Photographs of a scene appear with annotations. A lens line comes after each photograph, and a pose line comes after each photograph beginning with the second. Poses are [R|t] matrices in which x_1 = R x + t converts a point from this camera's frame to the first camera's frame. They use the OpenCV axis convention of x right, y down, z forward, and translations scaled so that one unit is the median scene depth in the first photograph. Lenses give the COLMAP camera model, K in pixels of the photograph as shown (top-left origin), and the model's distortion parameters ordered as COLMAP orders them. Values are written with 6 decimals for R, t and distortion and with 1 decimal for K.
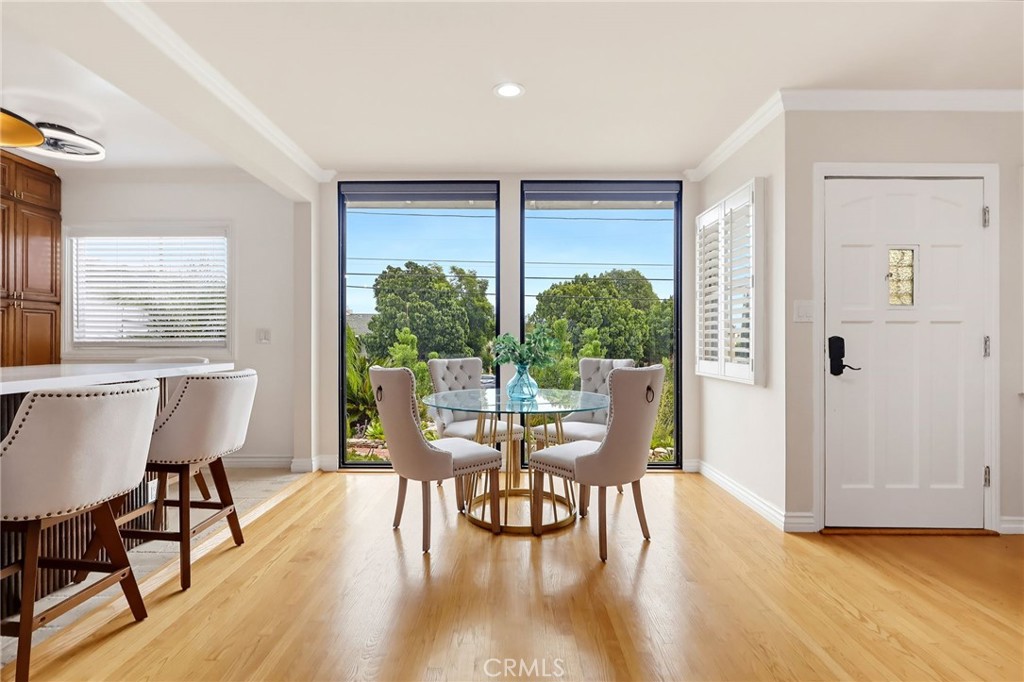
lens RADIAL K [[479.8, 0, 508.1], [0, 479.8, 339.0], [0, 0, 1]] dist [-0.003982, 0.000904]
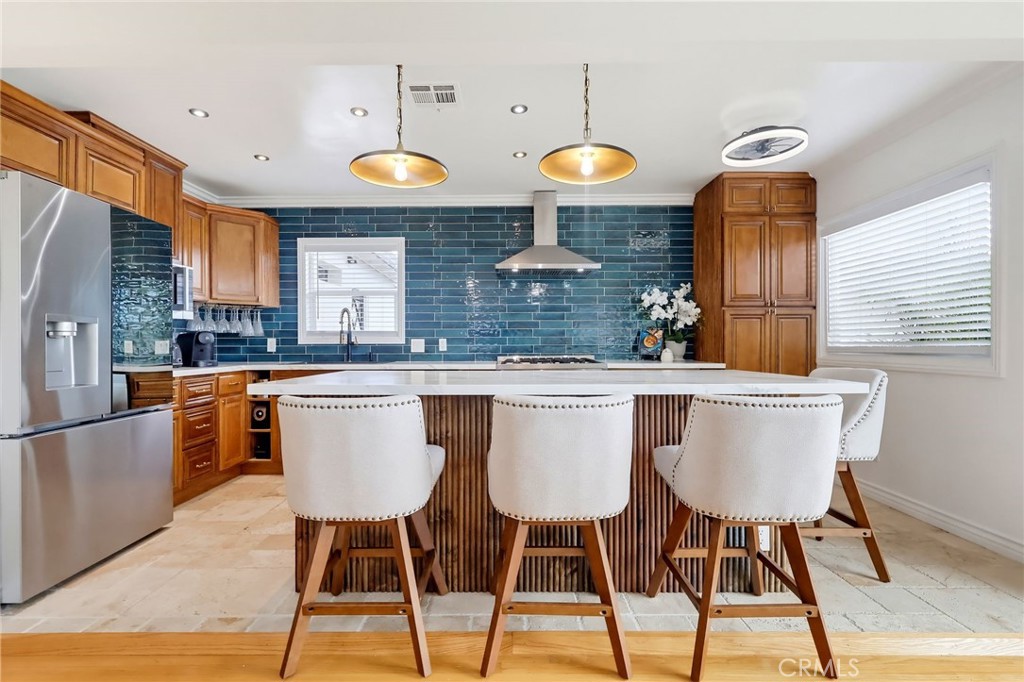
lens RADIAL K [[479.8, 0, 508.0], [0, 479.8, 344.3], [0, 0, 1]] dist [-0.003982, 0.000904]
pose [[-0.003382, -0.000758, -0.999994, 0.044479], [0.007418, 0.999972, -0.000783, -0.003137], [0.999967, -0.007420, -0.003376, 0.408884]]
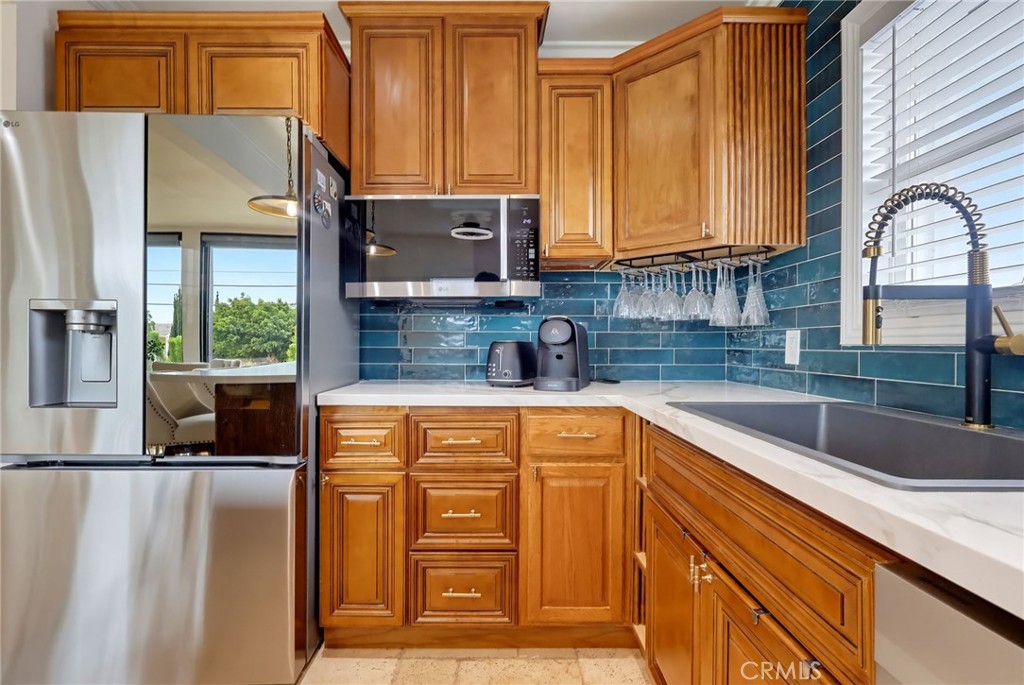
lens RADIAL K [[479.8, 0, 510.6], [0, 479.8, 345.6], [0, 0, 1]] dist [-0.003982, 0.000904]
pose [[-0.999877, -0.004521, -0.015031, -0.901616], [-0.004506, 0.999989, -0.001043, -0.006478], [0.015035, -0.000975, -0.999886, 0.264422]]
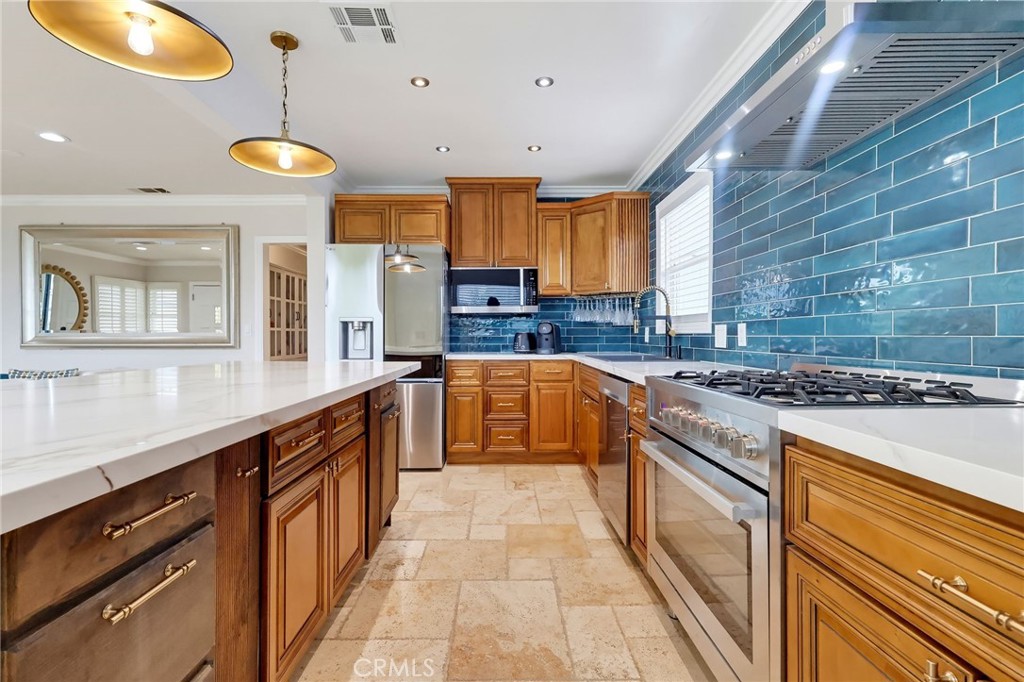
lens RADIAL K [[479.8, 0, 511.6], [0, 479.8, 340.5], [0, 0, 1]] dist [-0.003982, 0.000904]
pose [[-0.999811, -0.000189, -0.019436, -0.856468], [-0.000302, 0.999983, 0.005827, 0.000272], [0.019434, 0.005831, -0.999794, 0.885266]]
